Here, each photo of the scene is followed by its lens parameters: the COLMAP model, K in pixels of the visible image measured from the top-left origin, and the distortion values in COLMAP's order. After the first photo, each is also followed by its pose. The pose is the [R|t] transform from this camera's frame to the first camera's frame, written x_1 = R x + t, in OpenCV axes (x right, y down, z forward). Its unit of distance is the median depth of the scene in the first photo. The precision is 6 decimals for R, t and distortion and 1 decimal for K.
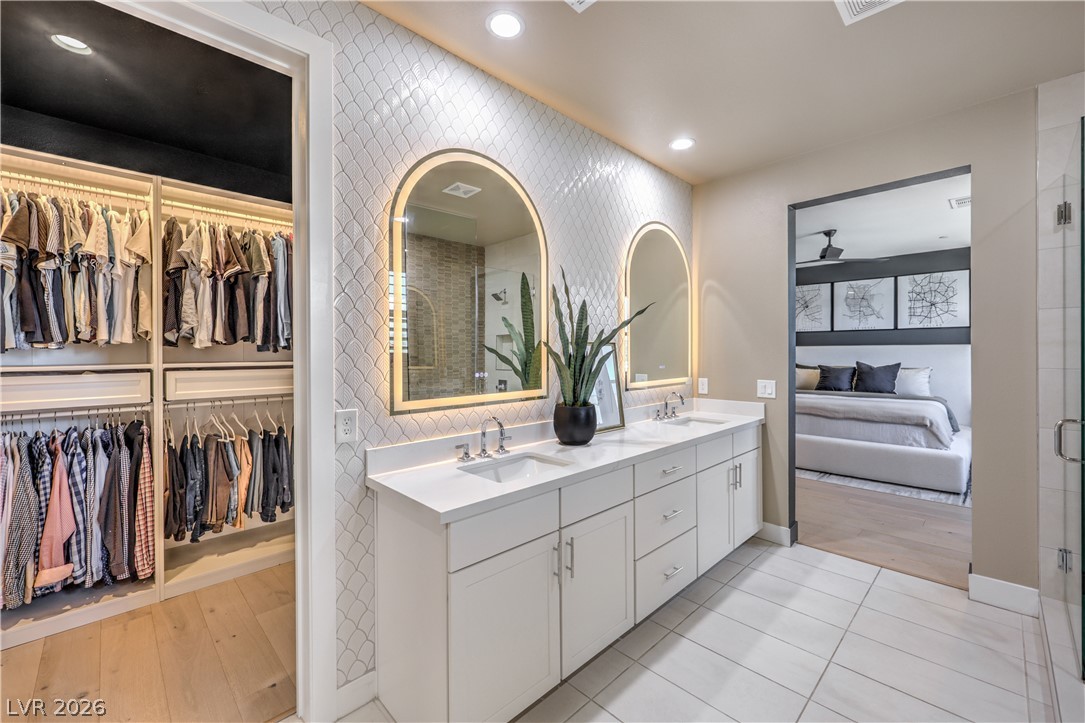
lens RADIAL K [[448.9, 0, 548.6], [0, 448.9, 350.4], [0, 0, 1]] dist [-0.000474, -0.000357]
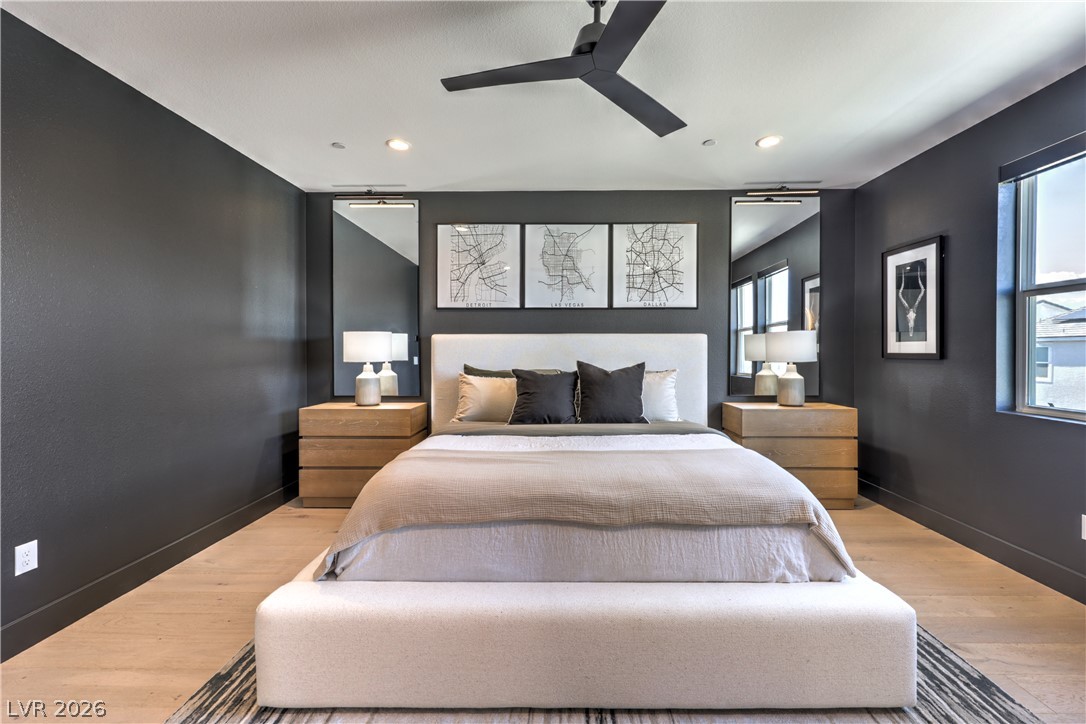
lens RADIAL K [[449.3, 0, 551.4], [0, 449.3, 355.3], [0, 0, 1]] dist [-0.000474, -0.000357]
pose [[0.723790, -0.002997, 0.690013, 0.301467], [-0.002457, 0.999973, 0.006921, 0.014191], [-0.690015, -0.006705, 0.723764, 0.640431]]
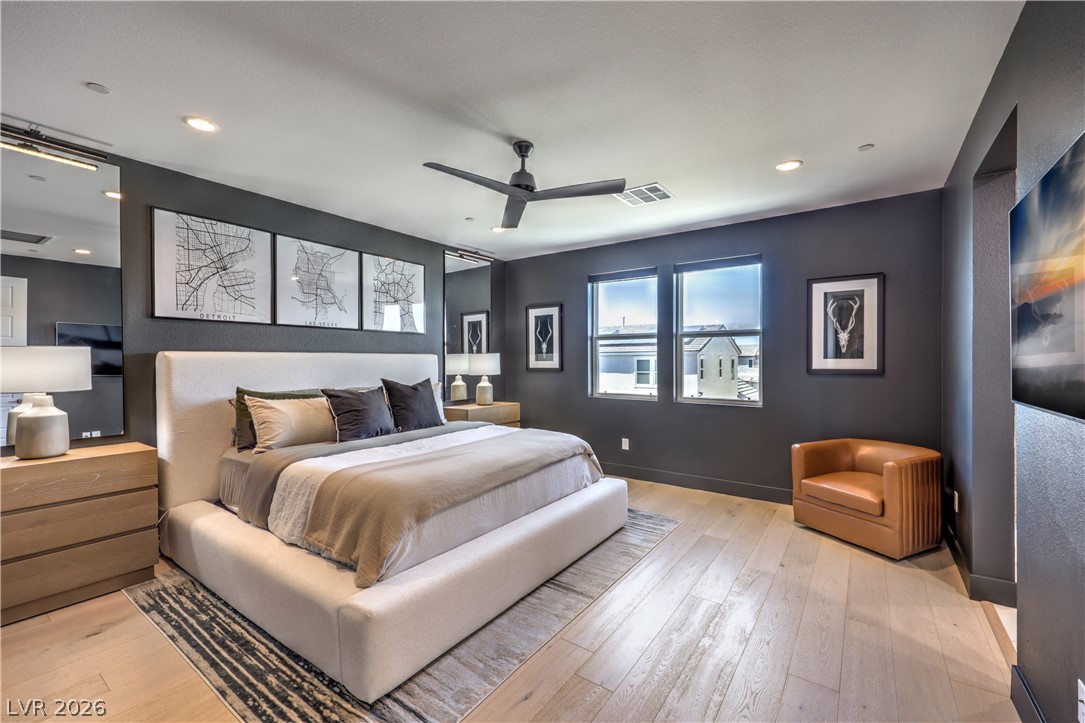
lens RADIAL K [[448.9, 0, 562.8], [0, 448.9, 358.8], [0, 0, 1]] dist [-0.000474, -0.000357]
pose [[-0.181418, 0.011353, 0.983341, 0.058389], [0.005386, 0.999930, -0.010551, 0.005268], [-0.983391, 0.003382, -0.181467, 0.871391]]
